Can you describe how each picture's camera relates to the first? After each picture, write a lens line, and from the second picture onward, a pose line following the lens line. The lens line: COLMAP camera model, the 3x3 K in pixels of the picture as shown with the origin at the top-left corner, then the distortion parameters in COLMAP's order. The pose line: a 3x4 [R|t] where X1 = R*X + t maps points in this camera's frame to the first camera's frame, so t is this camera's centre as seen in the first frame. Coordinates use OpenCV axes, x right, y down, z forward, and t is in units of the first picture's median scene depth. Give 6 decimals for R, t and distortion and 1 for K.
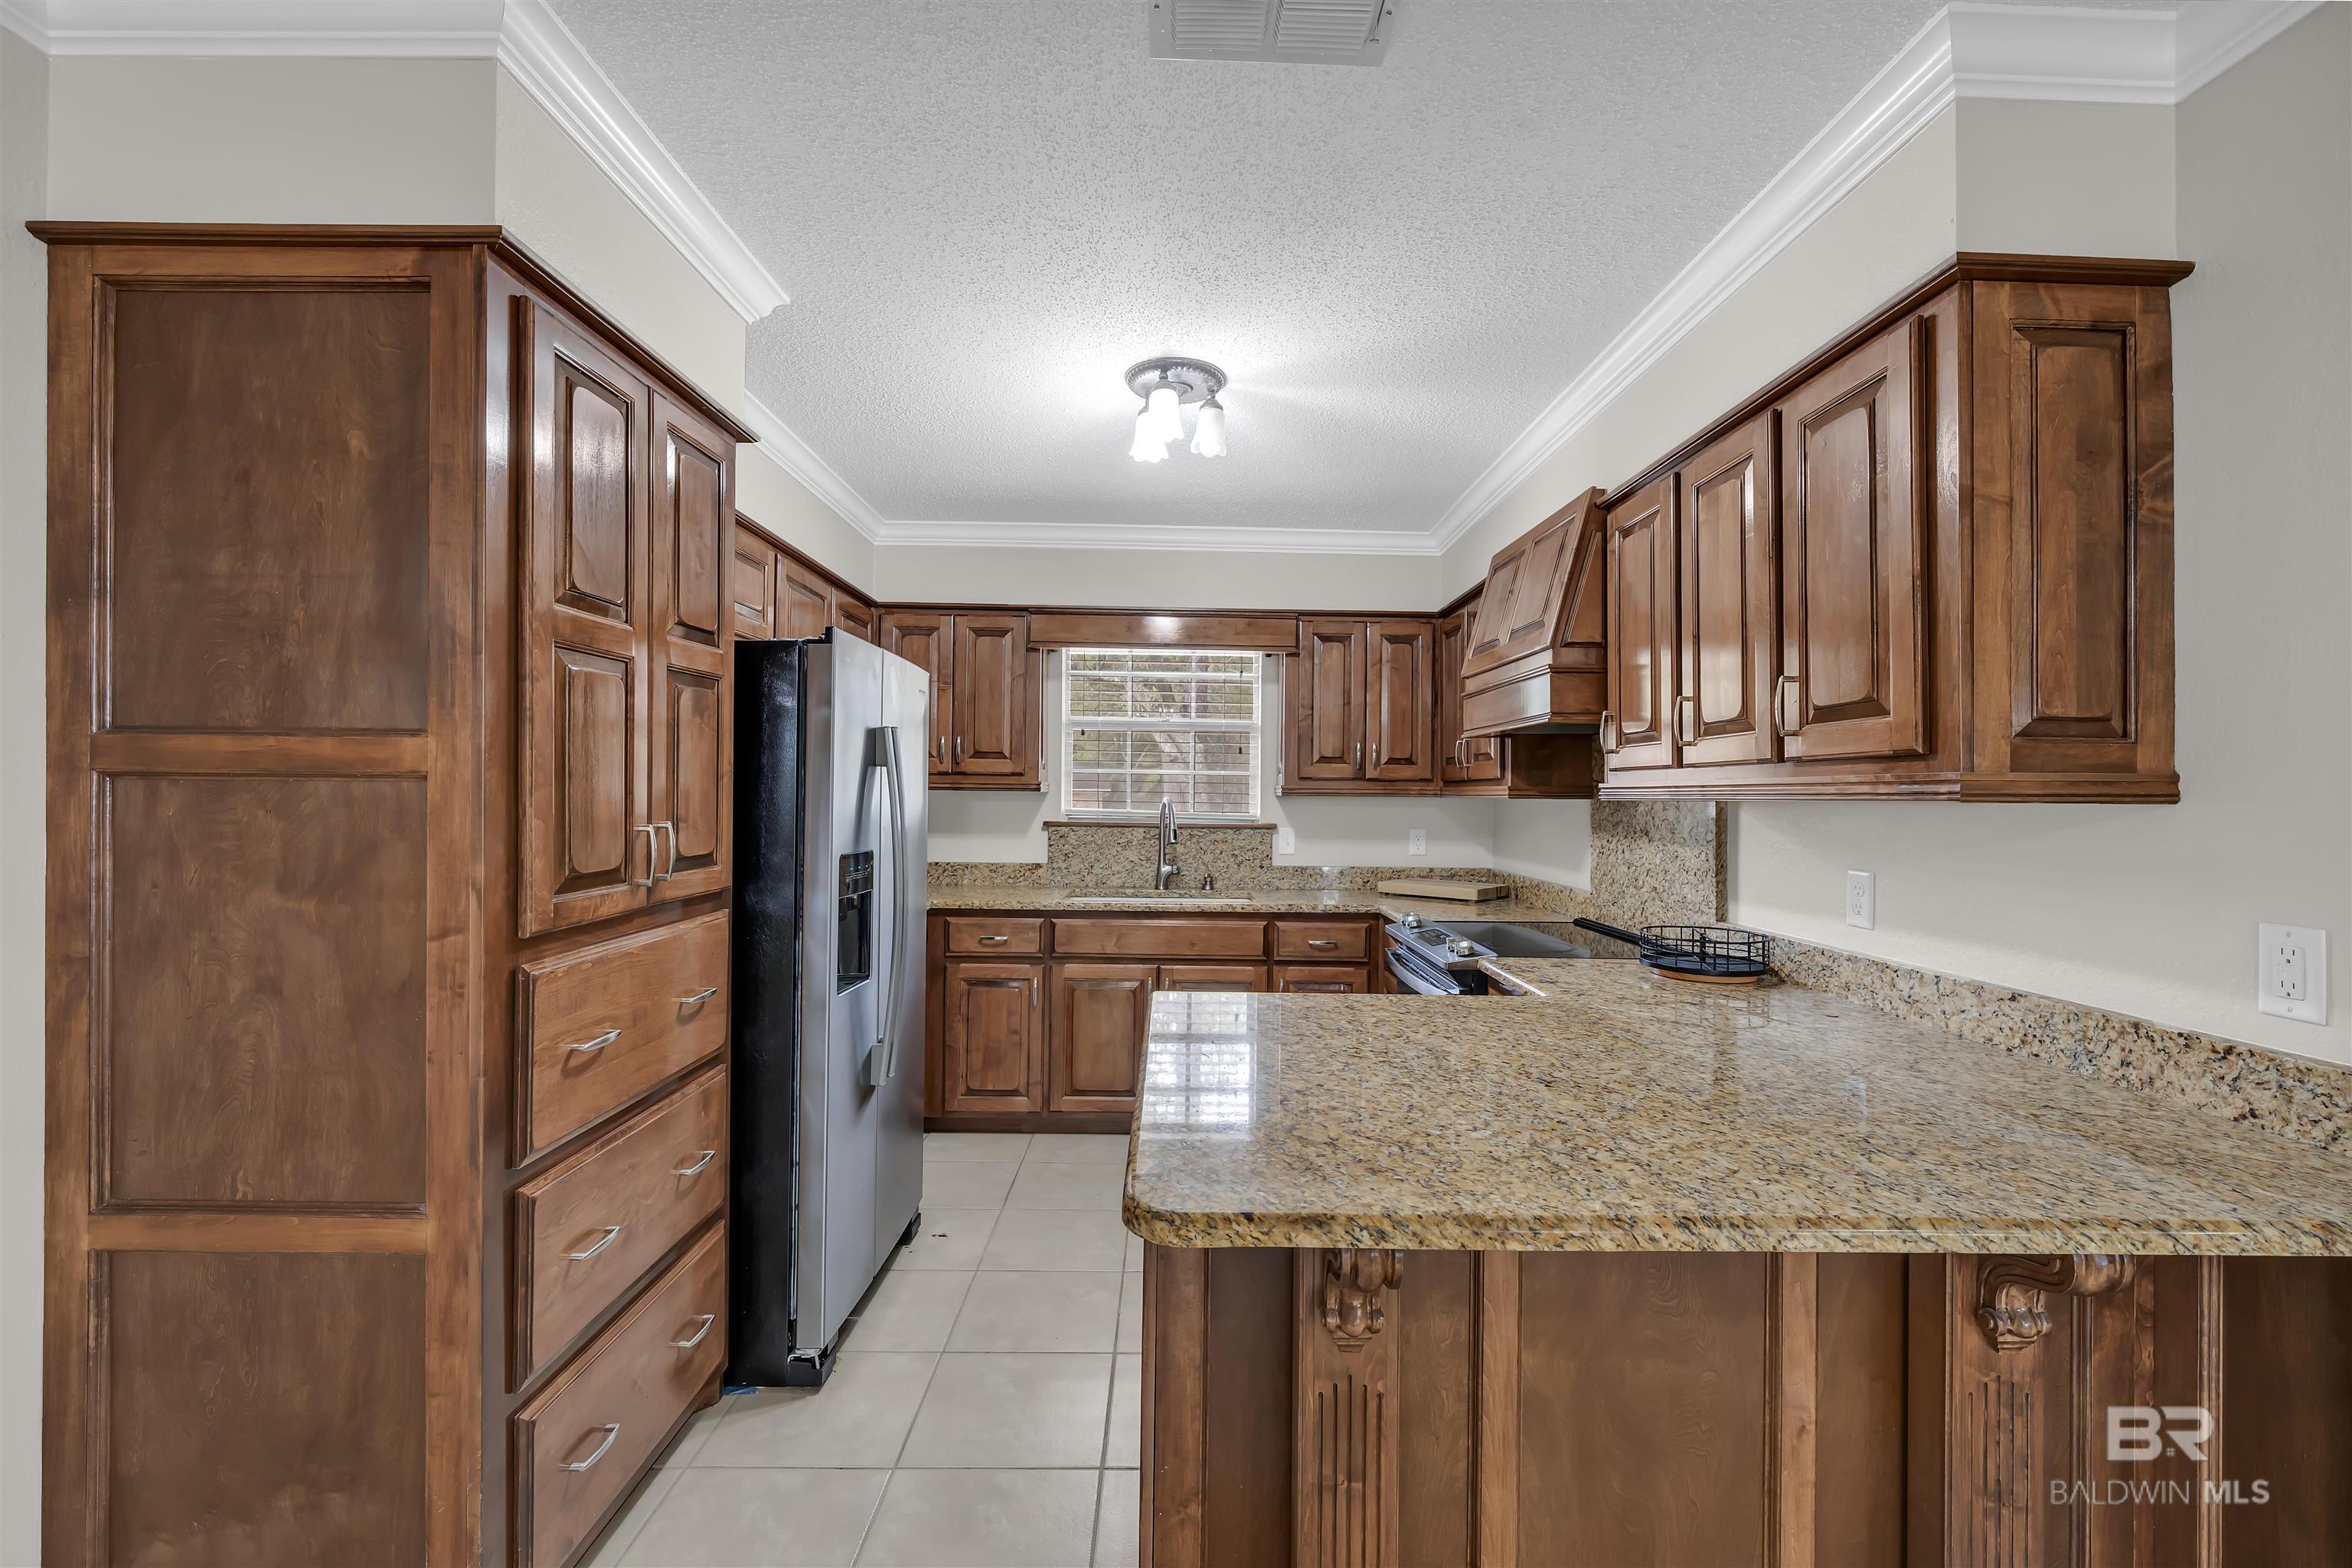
lens RADIAL K [[1018.0, 0, 1186.4], [0, 1018.0, 776.6], [0, 0, 1]] dist [-0.000792, -0.000049]
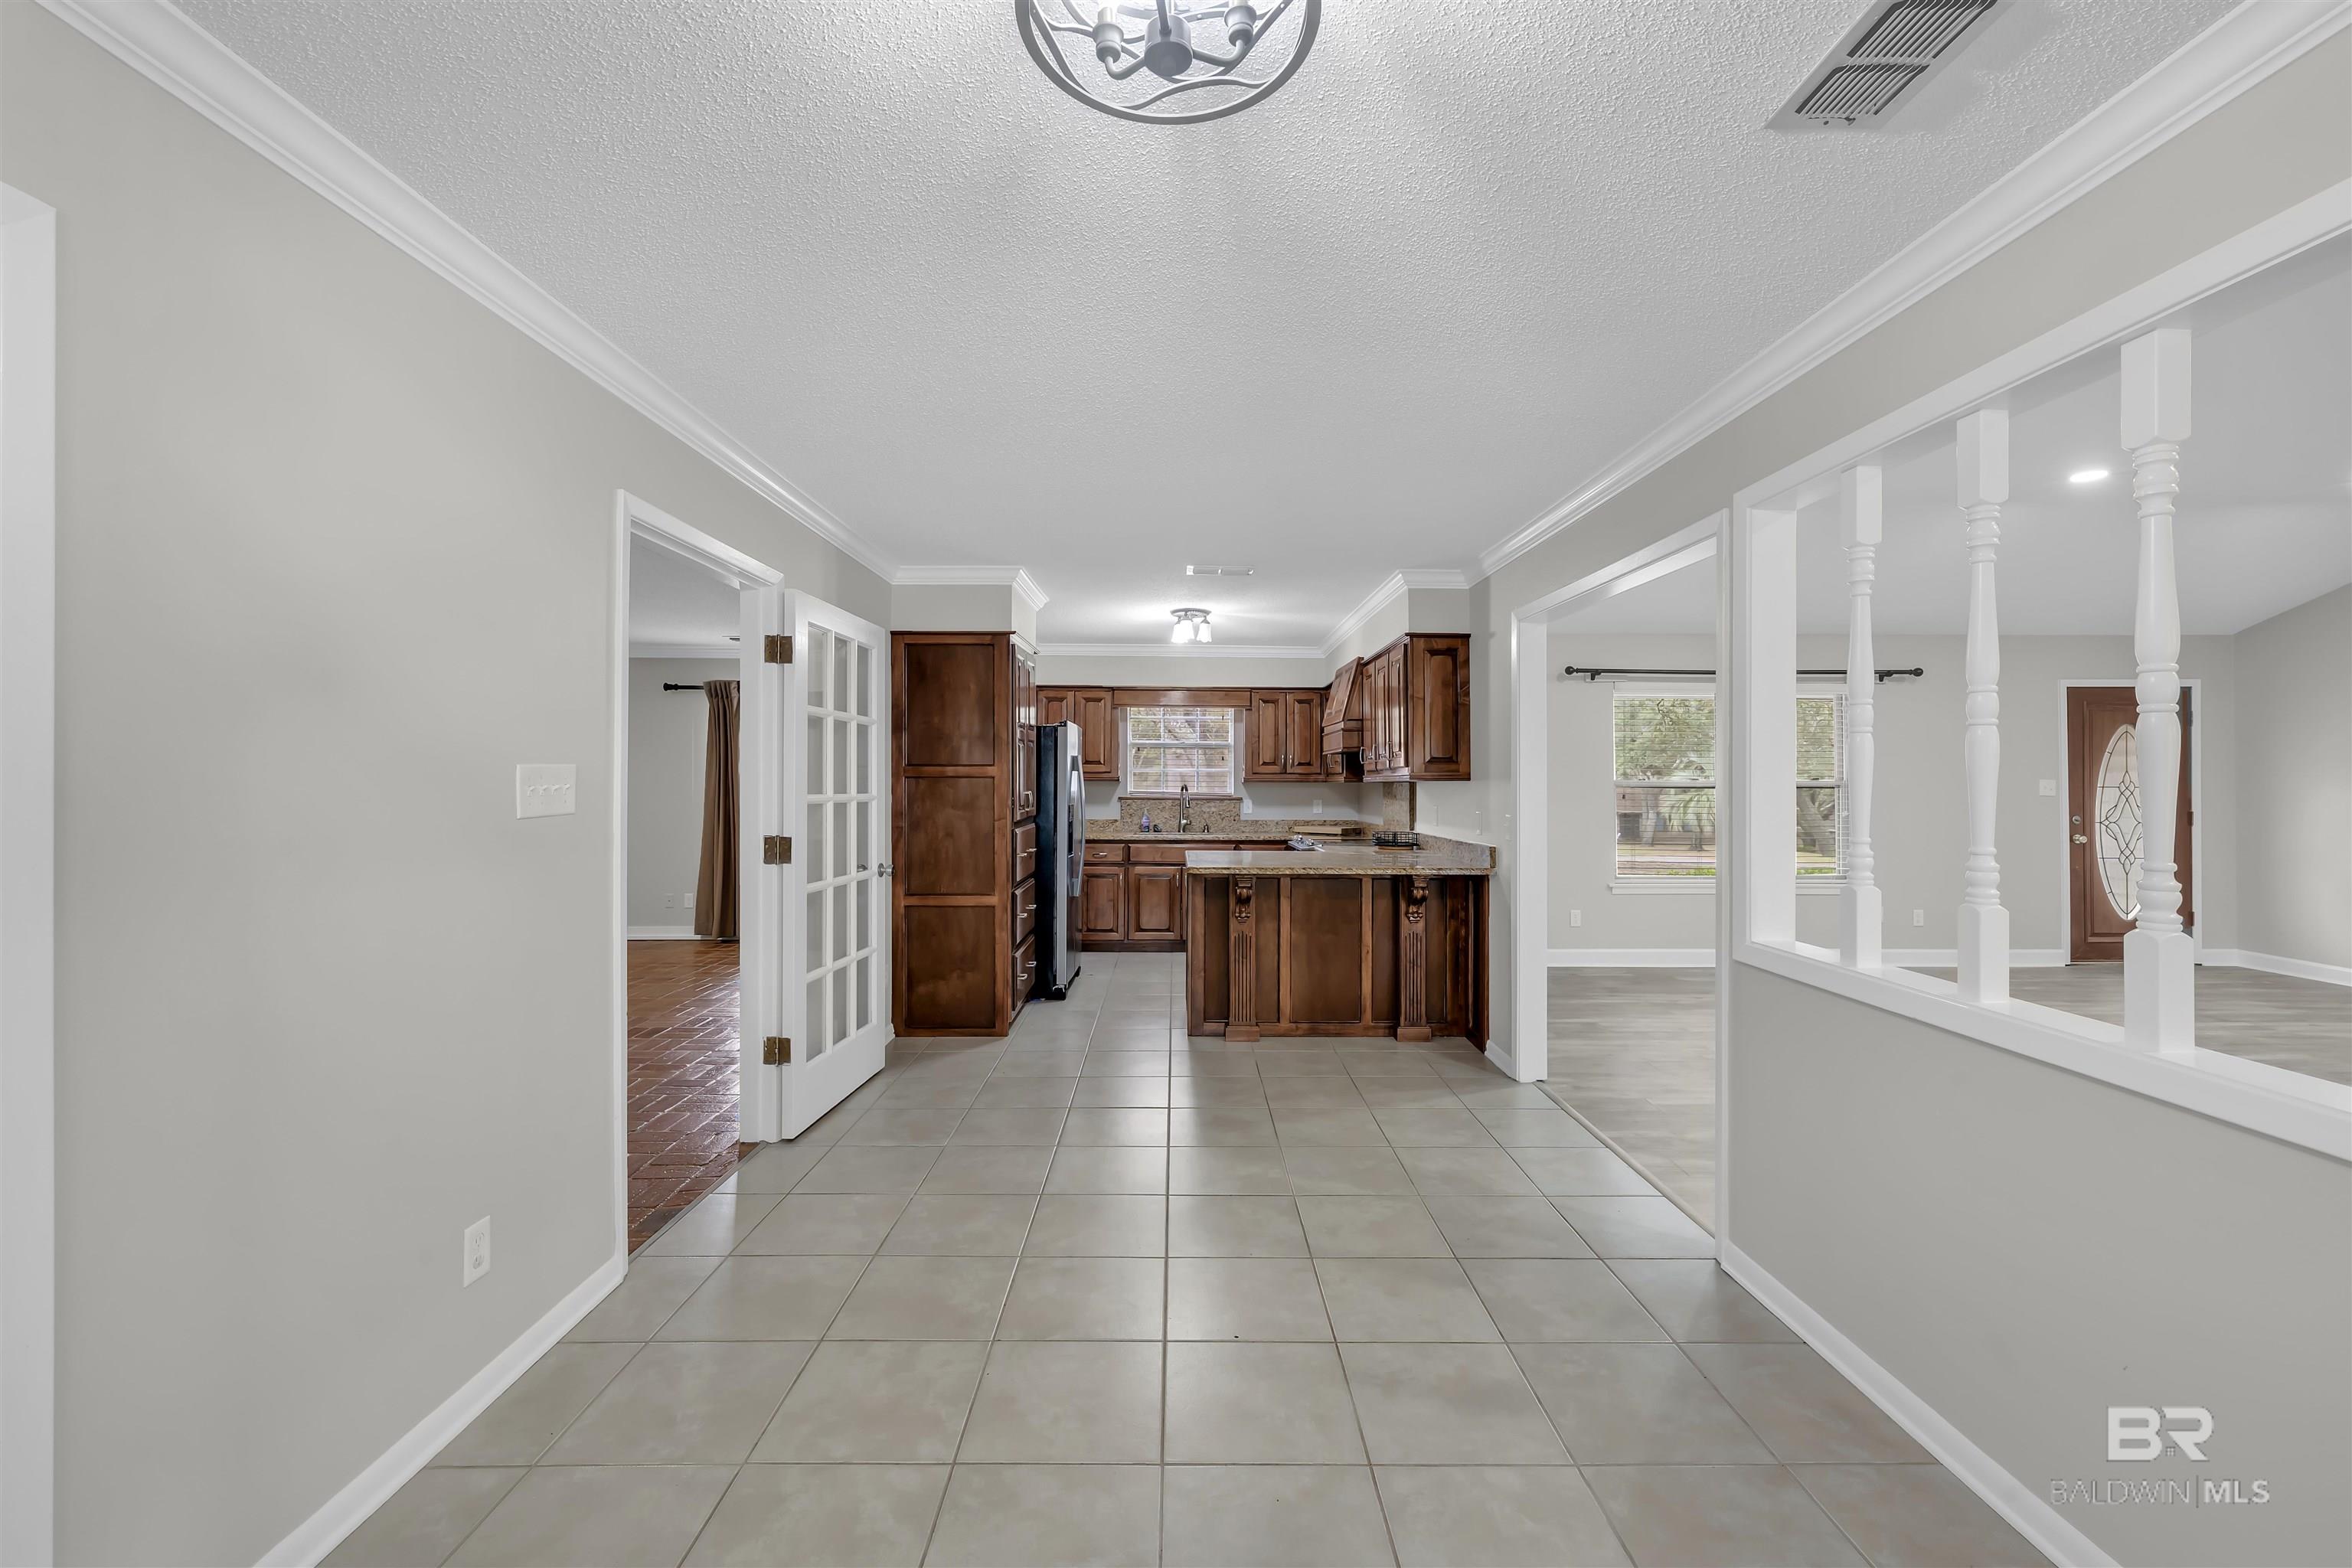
lens RADIAL K [[1018.0, 0, 1186.4], [0, 1018.0, 776.6], [0, 0, 1]] dist [-0.000792, -0.000049]
pose [[0.999972, -0.007518, 0.000143, -0.025917], [0.007516, 0.999930, 0.009147, -0.017848], [-0.000212, -0.009146, 0.999958, -1.561133]]
